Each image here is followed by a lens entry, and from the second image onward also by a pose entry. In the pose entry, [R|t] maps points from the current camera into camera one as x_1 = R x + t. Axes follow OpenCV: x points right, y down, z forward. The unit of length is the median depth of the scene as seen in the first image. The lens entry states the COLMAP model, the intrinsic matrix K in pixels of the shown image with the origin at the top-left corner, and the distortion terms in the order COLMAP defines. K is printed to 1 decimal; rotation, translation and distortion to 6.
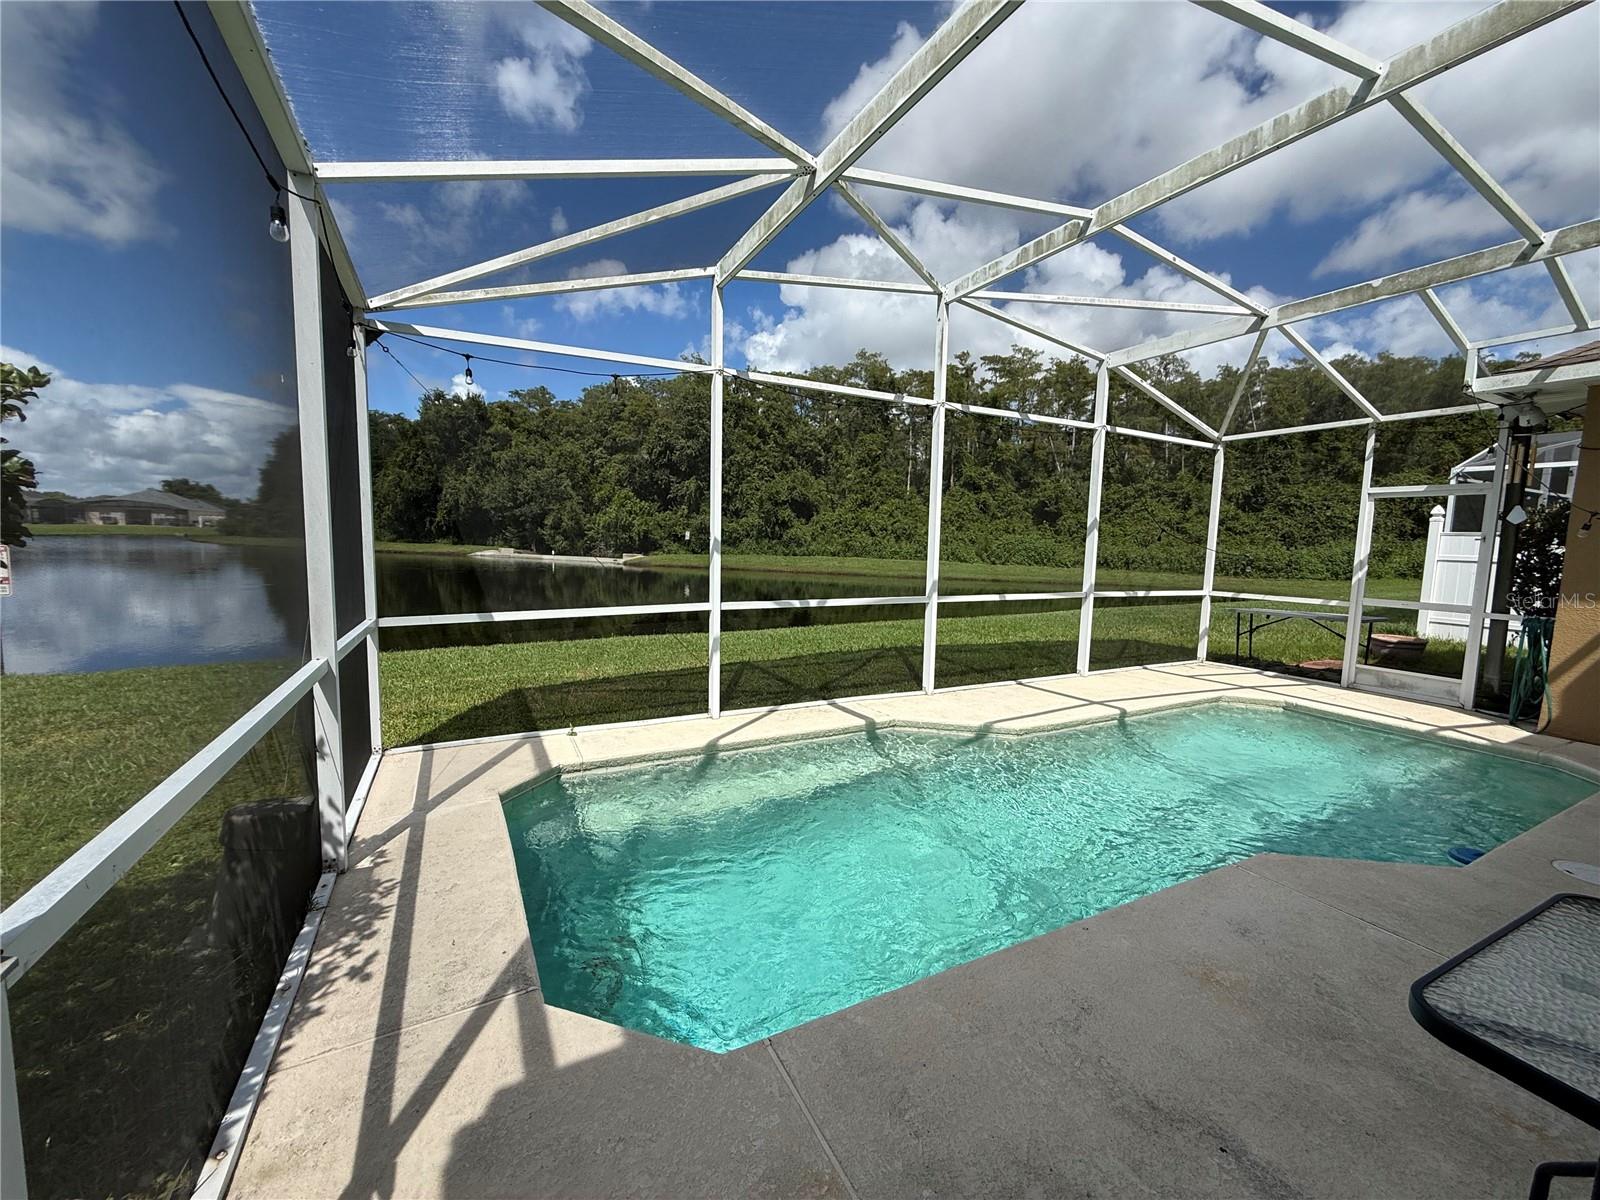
lens RADIAL K [[637.1, 0, 797.2], [0, 637.1, 601.9], [0, 0, 1]] dist [-0.000140, -0.000208]
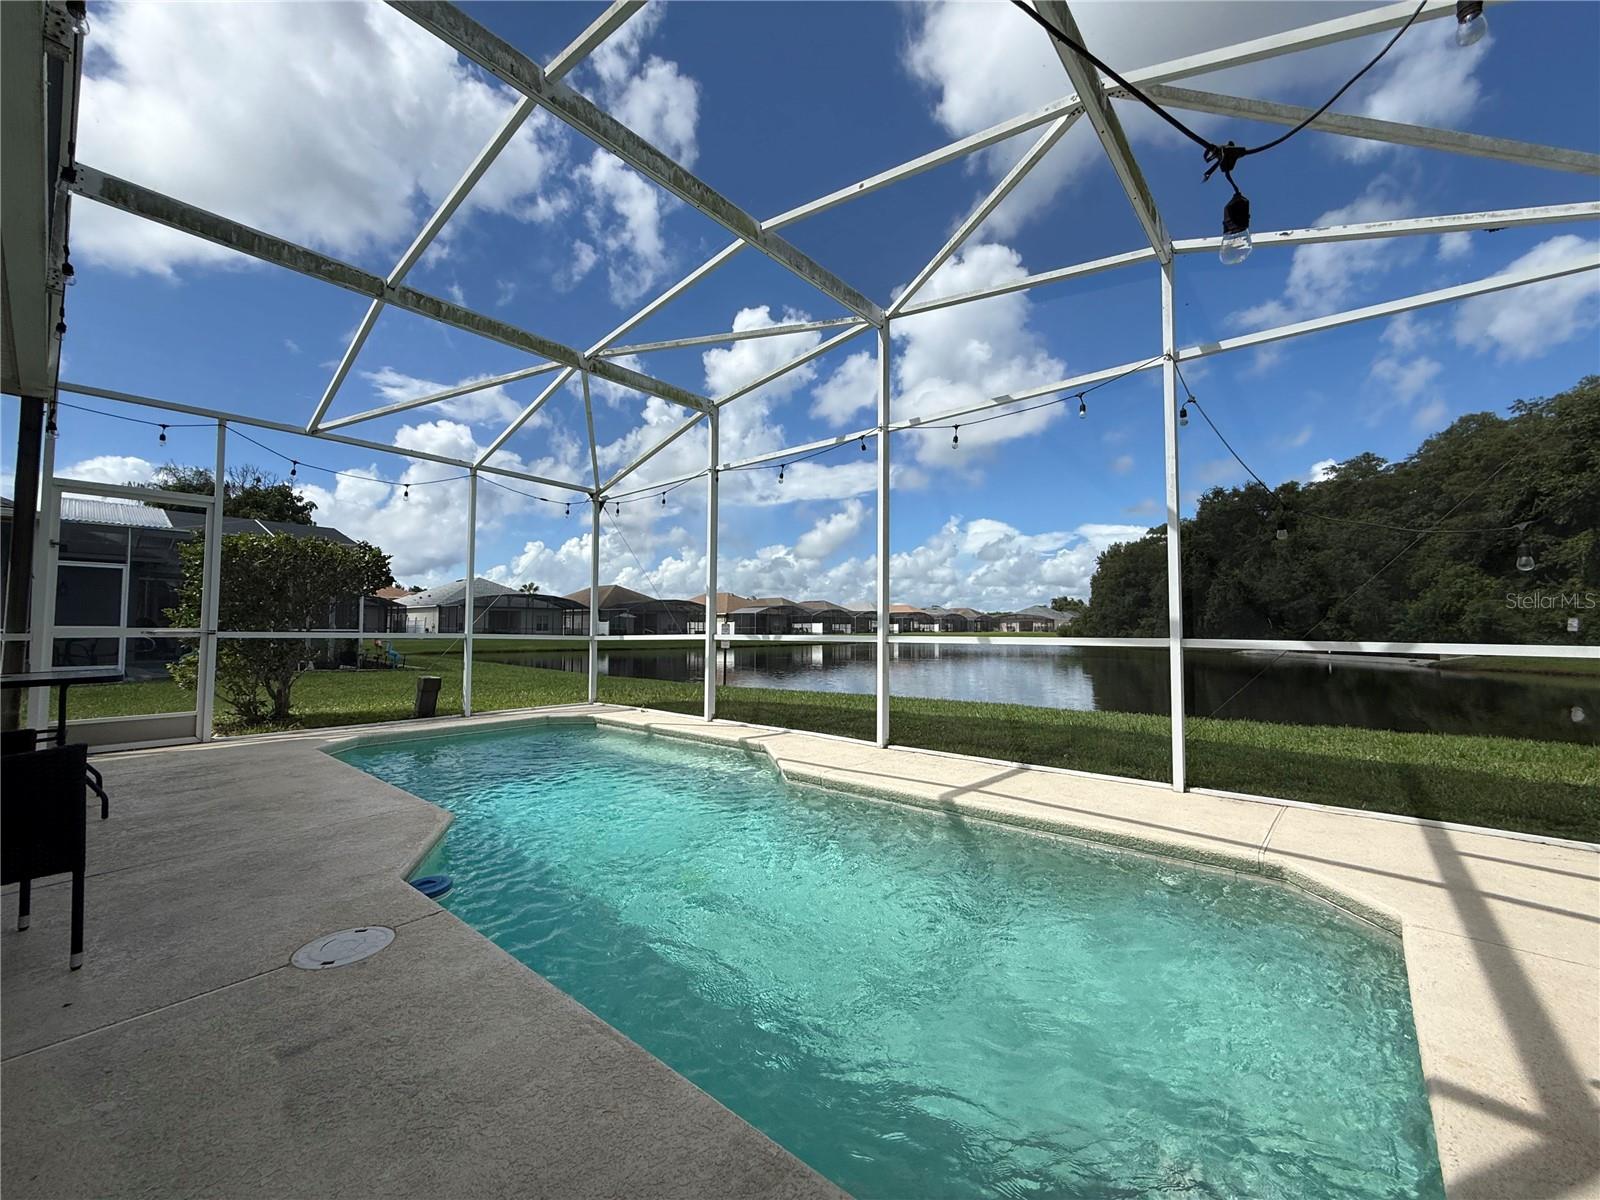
lens RADIAL K [[637.1, 0, 797.2], [0, 637.1, 601.9], [0, 0, 1]] dist [-0.000140, -0.000208]
pose [[0.370757, -0.063967, -0.926524, 0.112512], [-0.089134, 0.990569, -0.104057, 0.005484], [0.924443, 0.121165, 0.361559, 0.063778]]
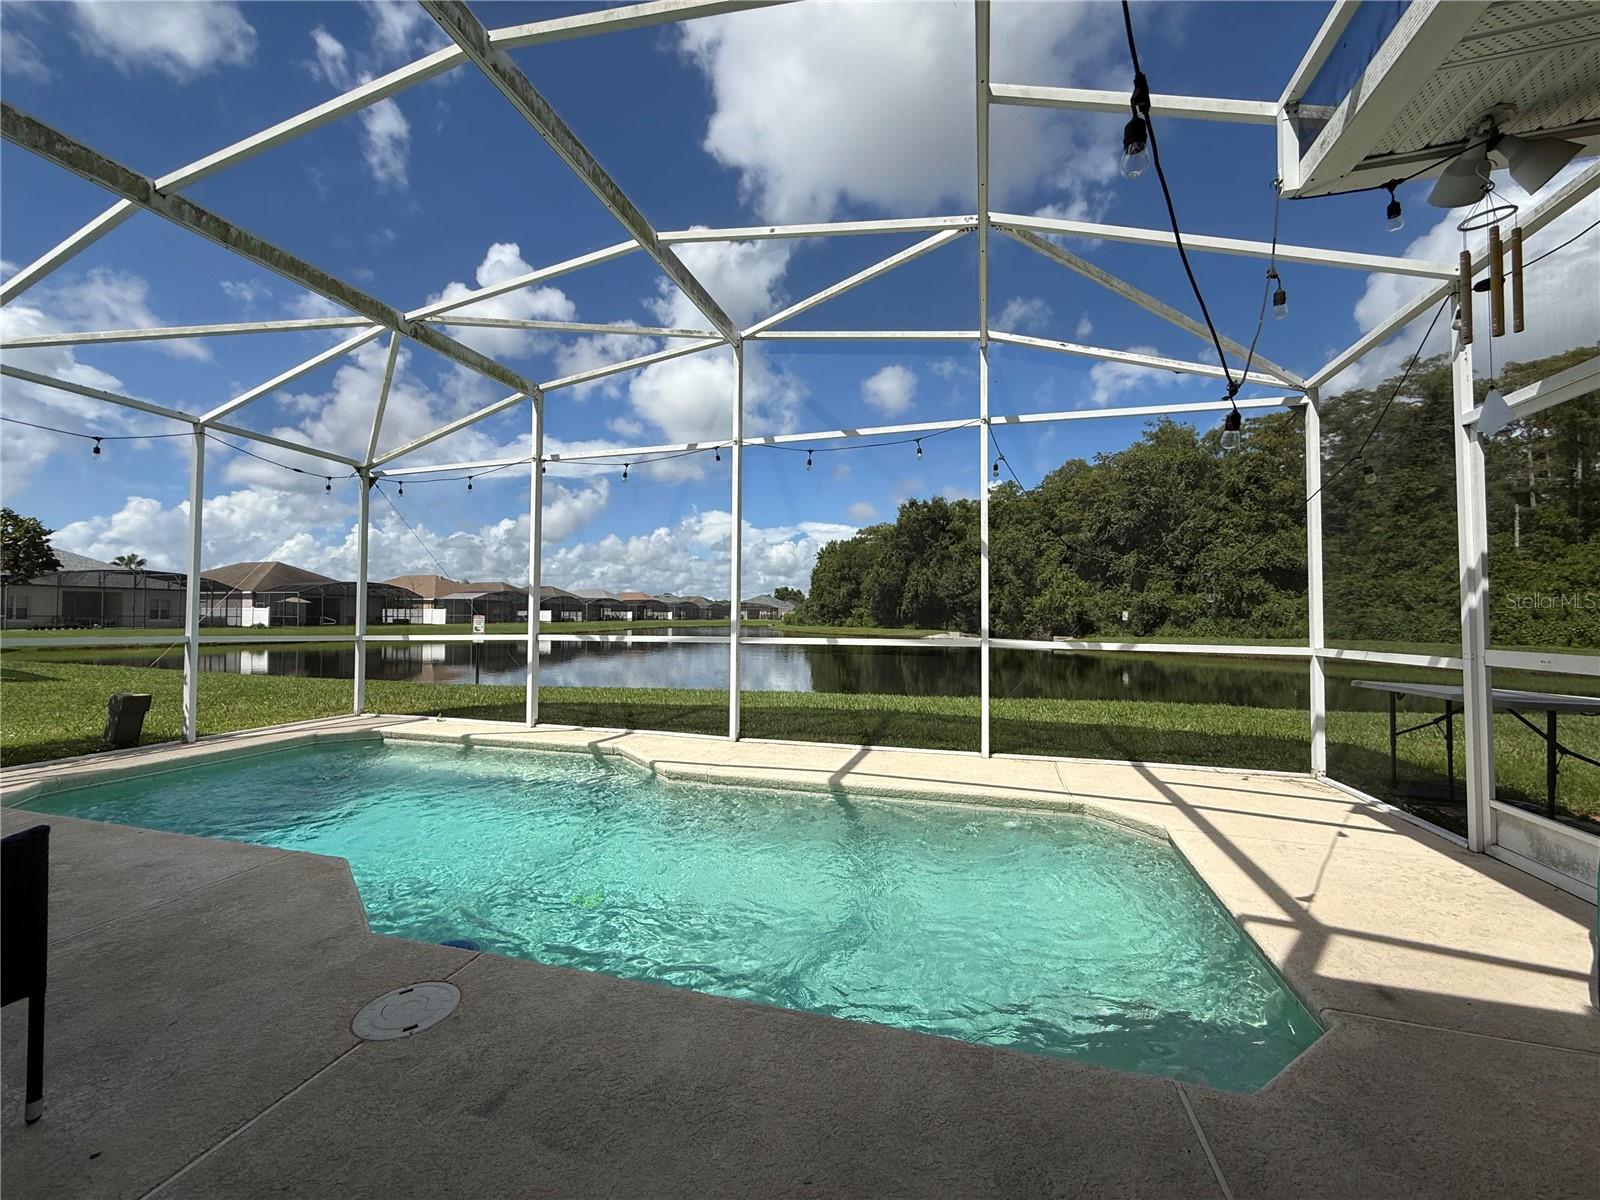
lens RADIAL K [[637.1, 0, 797.2], [0, 637.1, 601.9], [0, 0, 1]] dist [-0.000140, -0.000208]
pose [[0.718052, -0.038808, -0.694907, 0.106241], [-0.057886, 0.991655, -0.115195, 0.004987], [0.693578, 0.122941, 0.709813, 0.042120]]
